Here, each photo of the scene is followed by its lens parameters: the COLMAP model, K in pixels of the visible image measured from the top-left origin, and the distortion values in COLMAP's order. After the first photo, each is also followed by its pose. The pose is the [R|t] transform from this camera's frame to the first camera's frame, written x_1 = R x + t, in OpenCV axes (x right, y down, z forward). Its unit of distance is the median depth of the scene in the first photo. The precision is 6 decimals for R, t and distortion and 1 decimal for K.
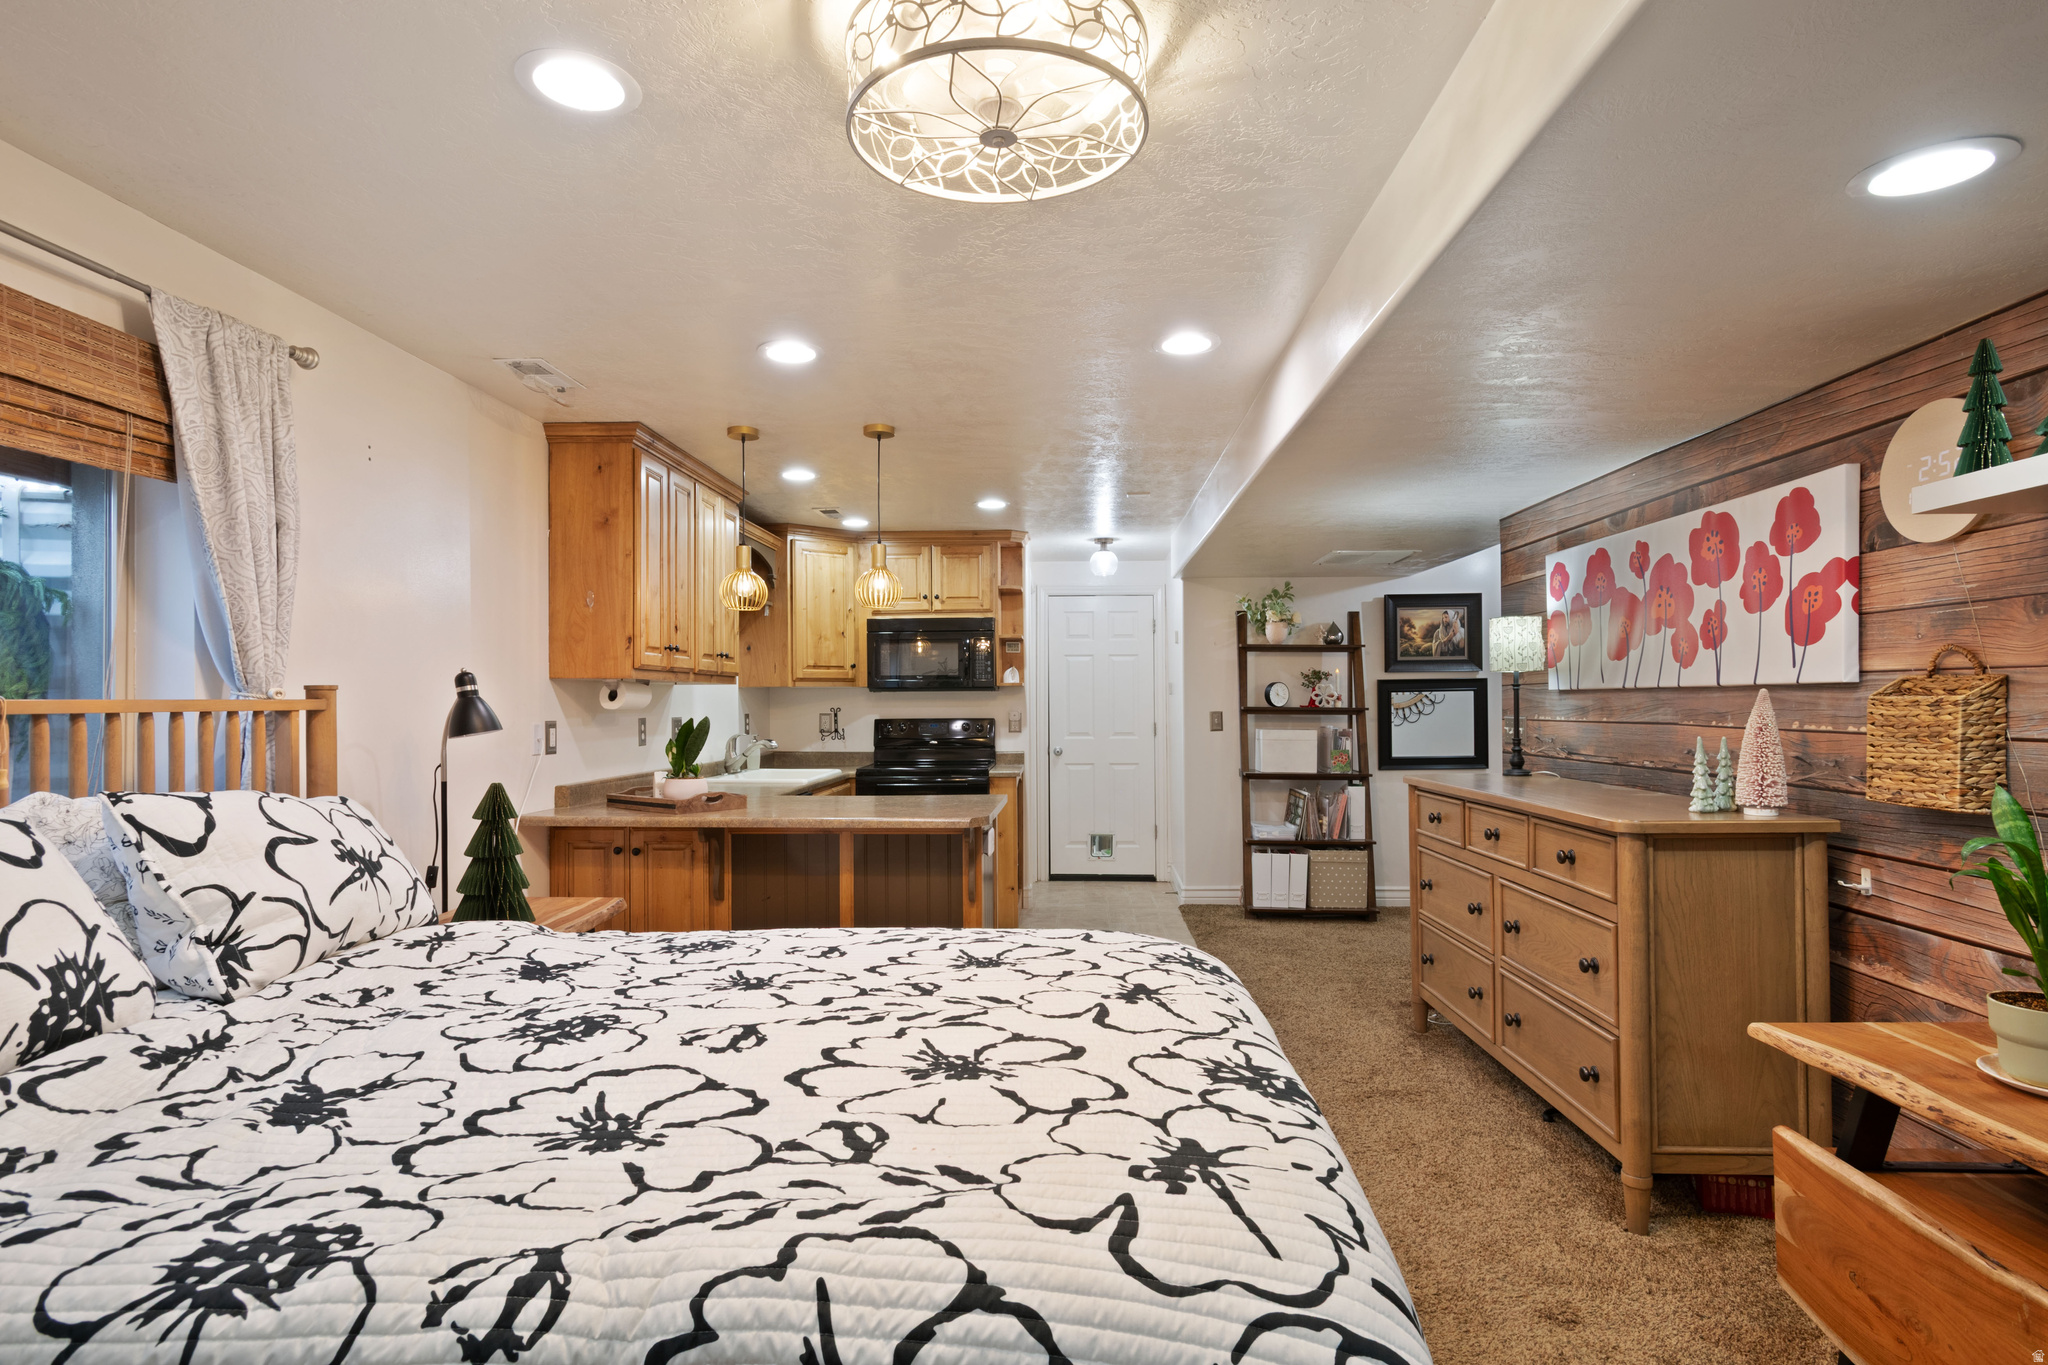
lens RADIAL K [[1072.4, 0, 1017.9], [0, 1072.4, 719.9], [0, 0, 1]] dist [0.005785, 0.001632]
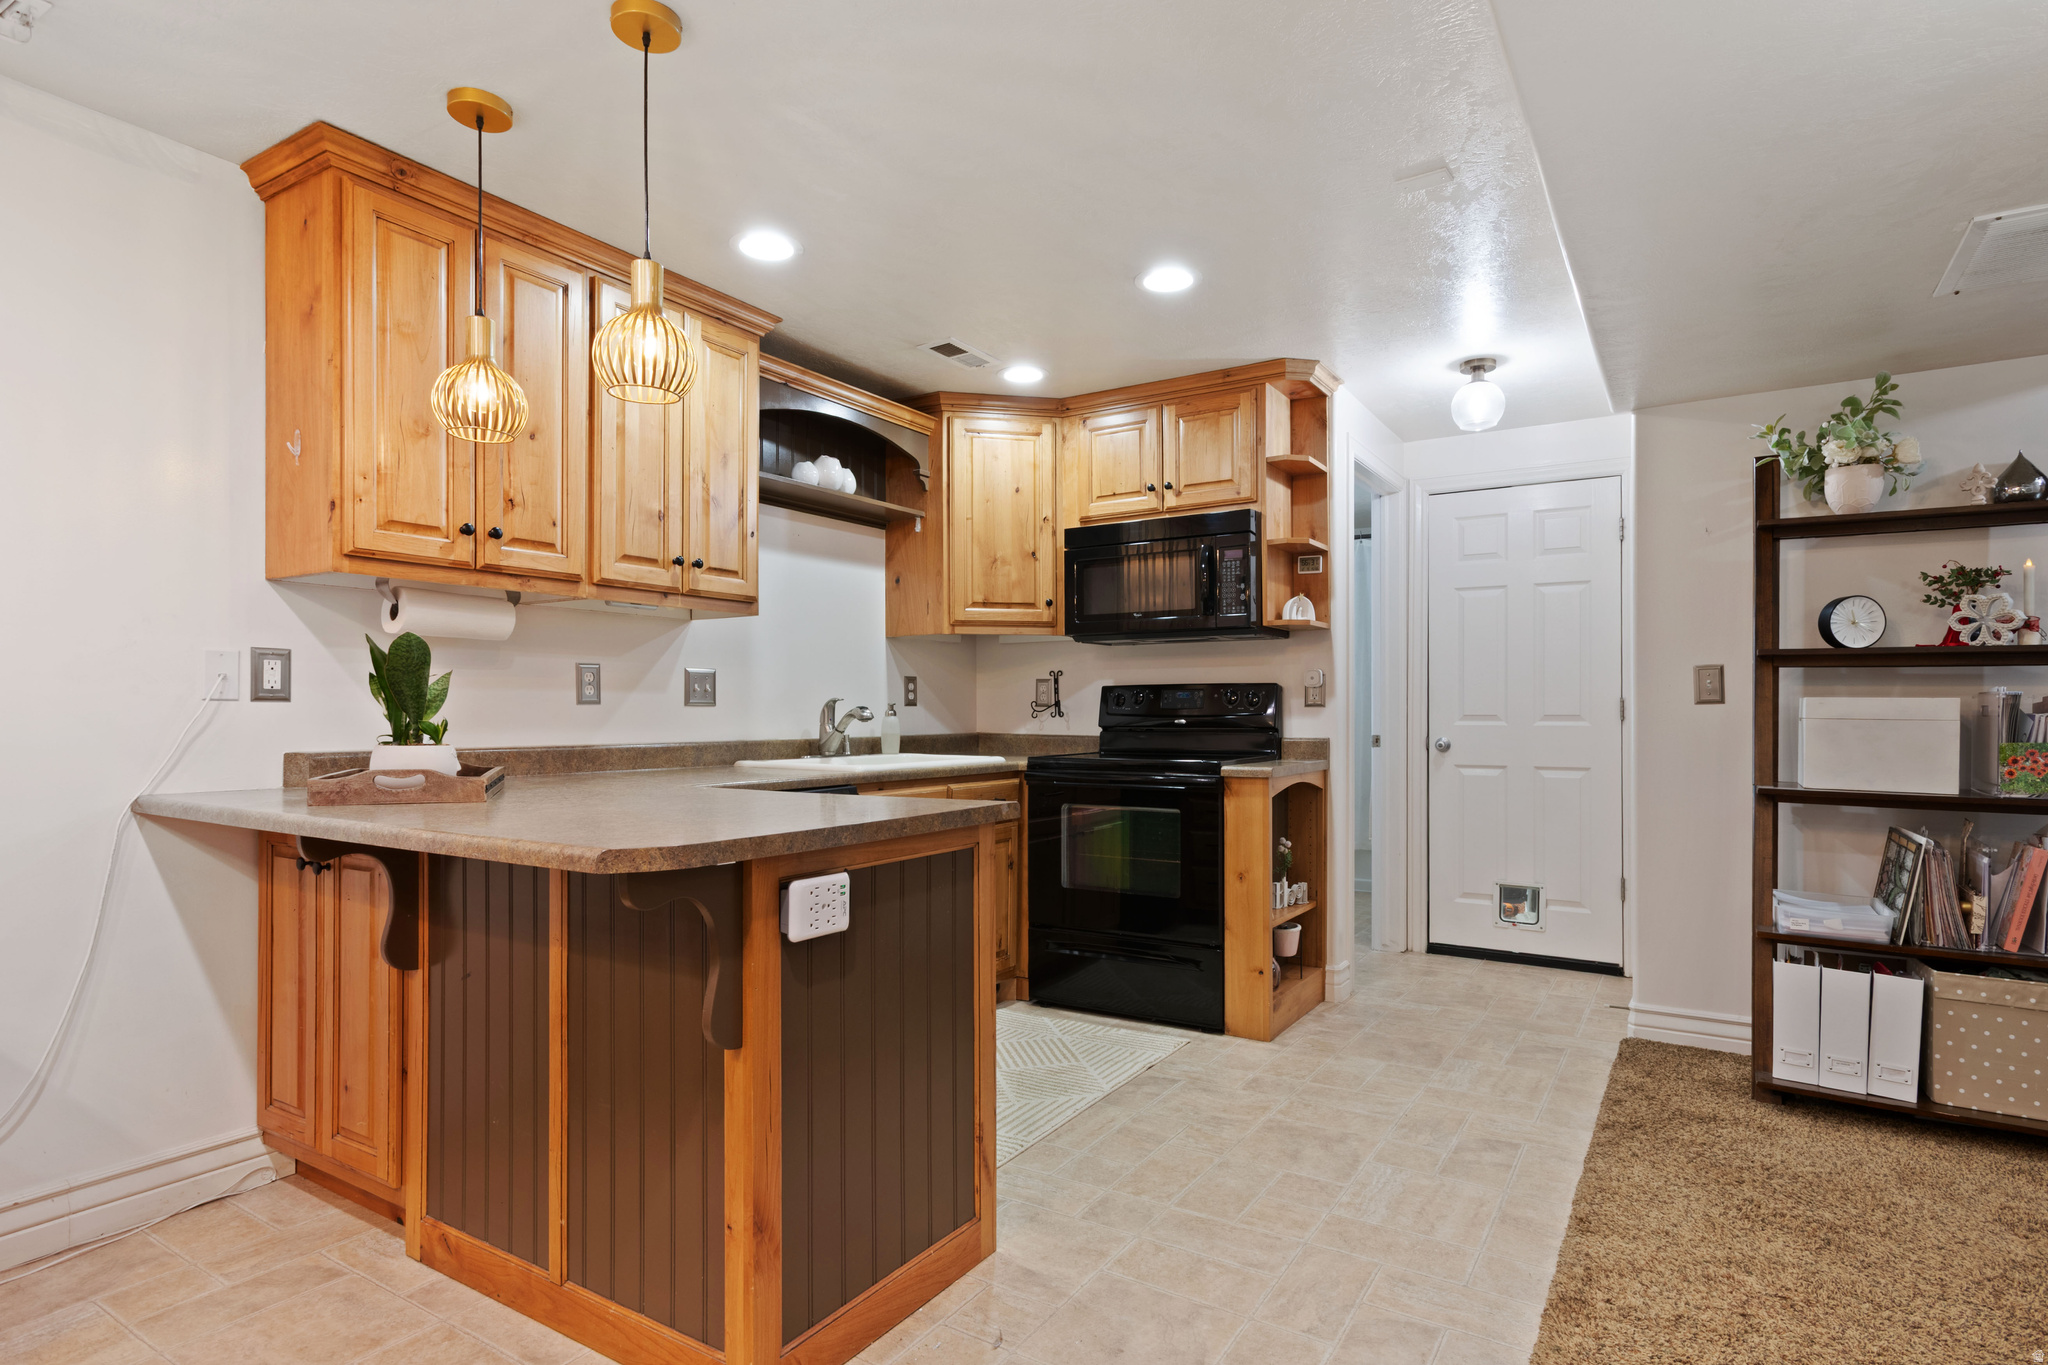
lens RADIAL K [[1072.4, 0, 1017.9], [0, 1072.4, 719.9], [0, 0, 1]] dist [0.005785, 0.001632]
pose [[0.868344, 0.008829, -0.495884, 0.159192], [-0.012467, 0.999914, -0.004028, 0.024831], [0.495806, 0.009680, 0.868379, 0.415868]]
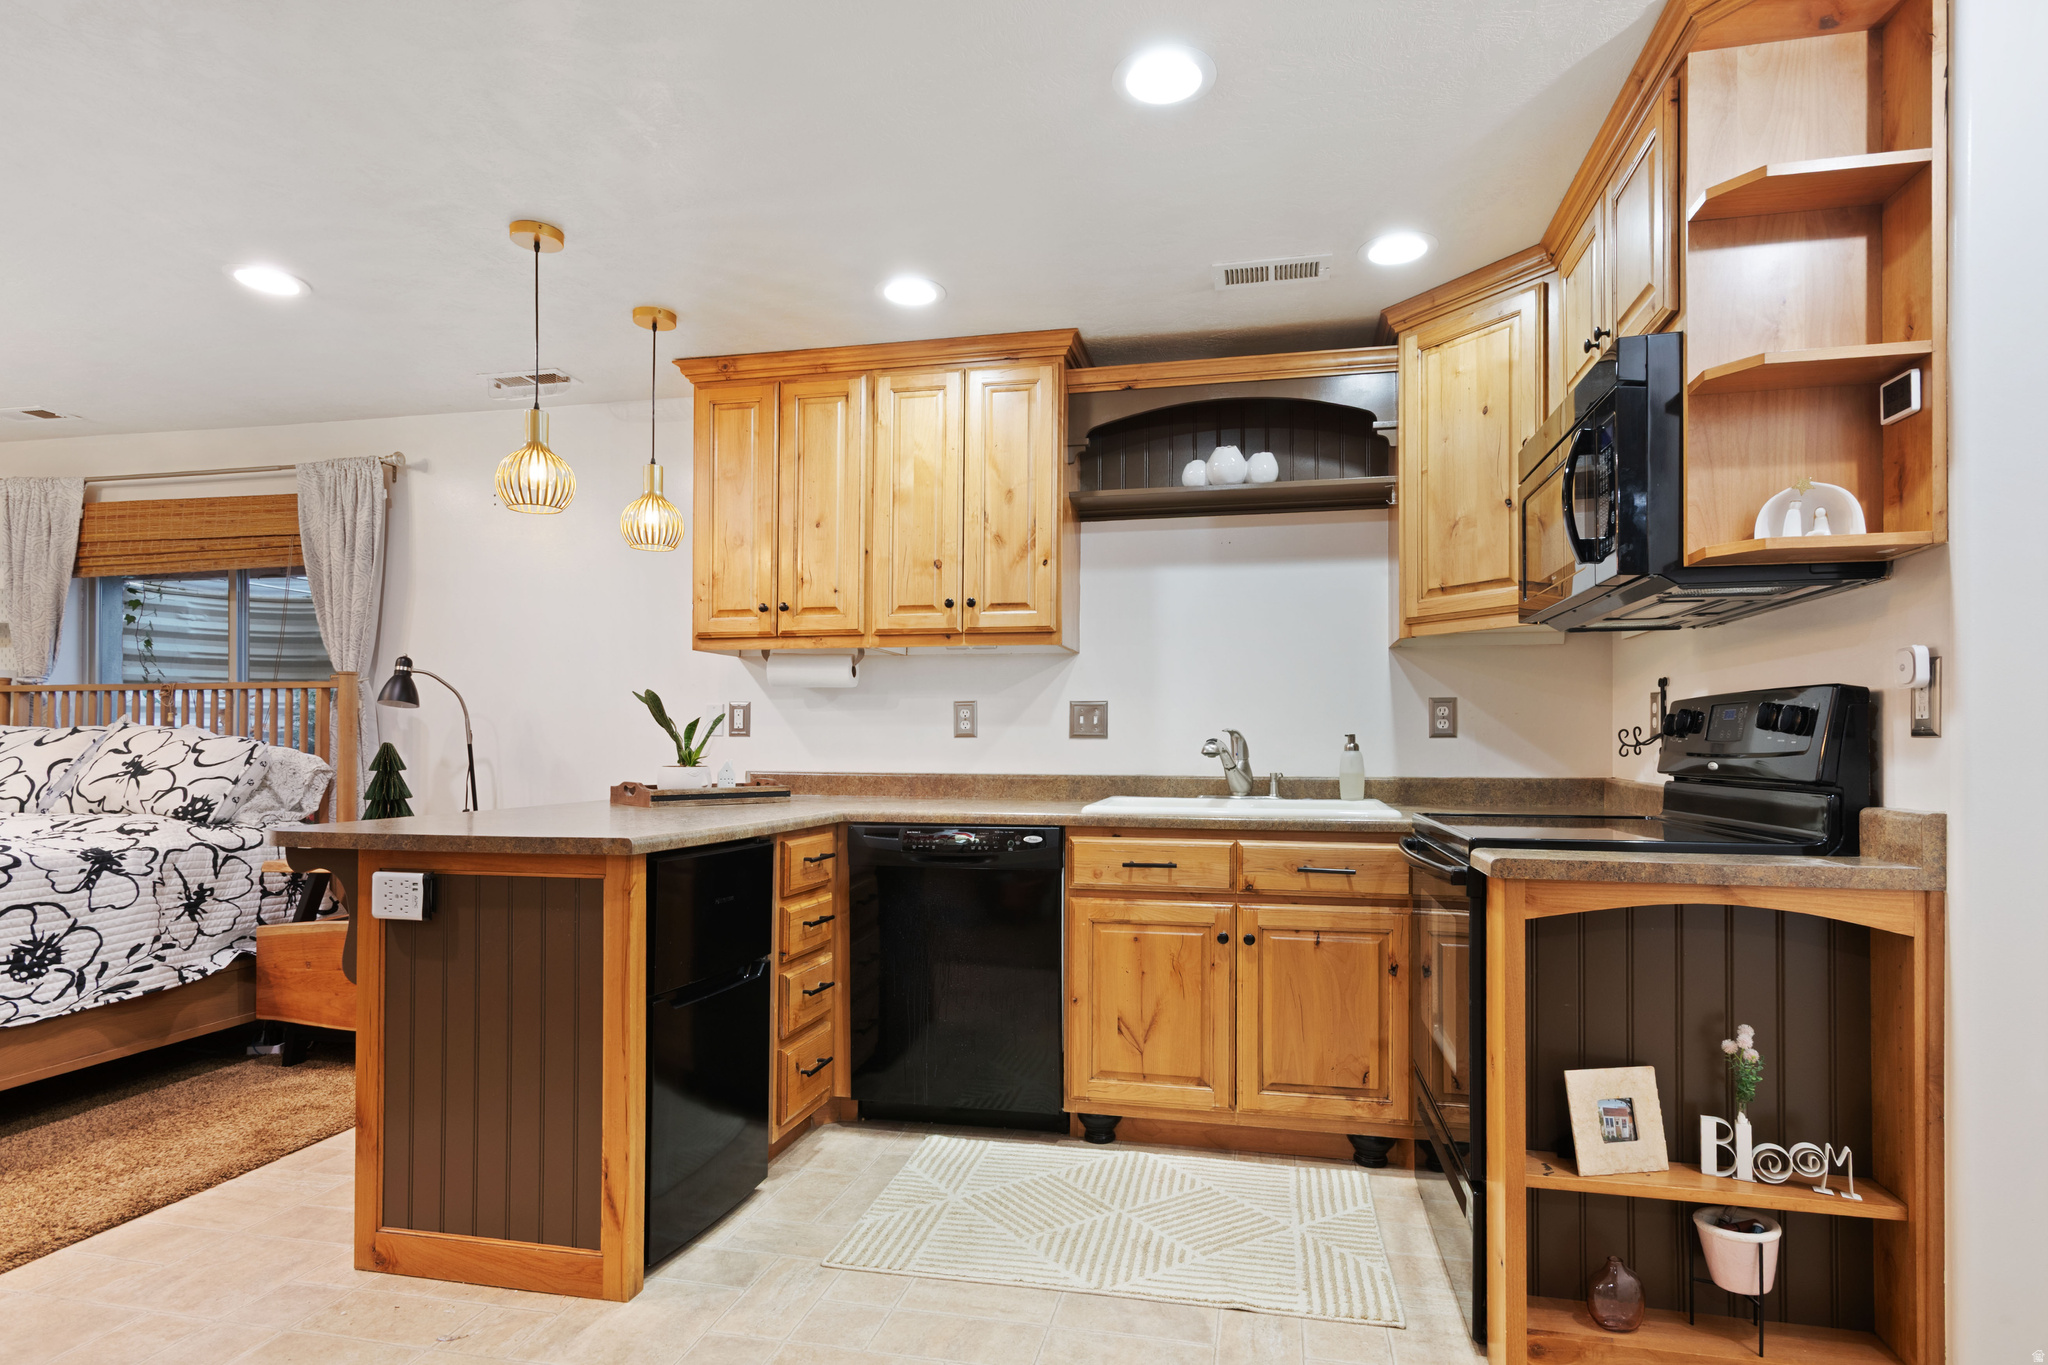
lens RADIAL K [[1070.0, 0, 1030.0], [0, 1070.0, 732.7], [0, 0, 1]] dist [0.002459, 0.000502]
pose [[-0.155343, -0.005089, -0.987847, 0.289443], [-0.018589, 0.999825, -0.002227, 0.016165], [0.987686, 0.018017, -0.155411, 0.874365]]
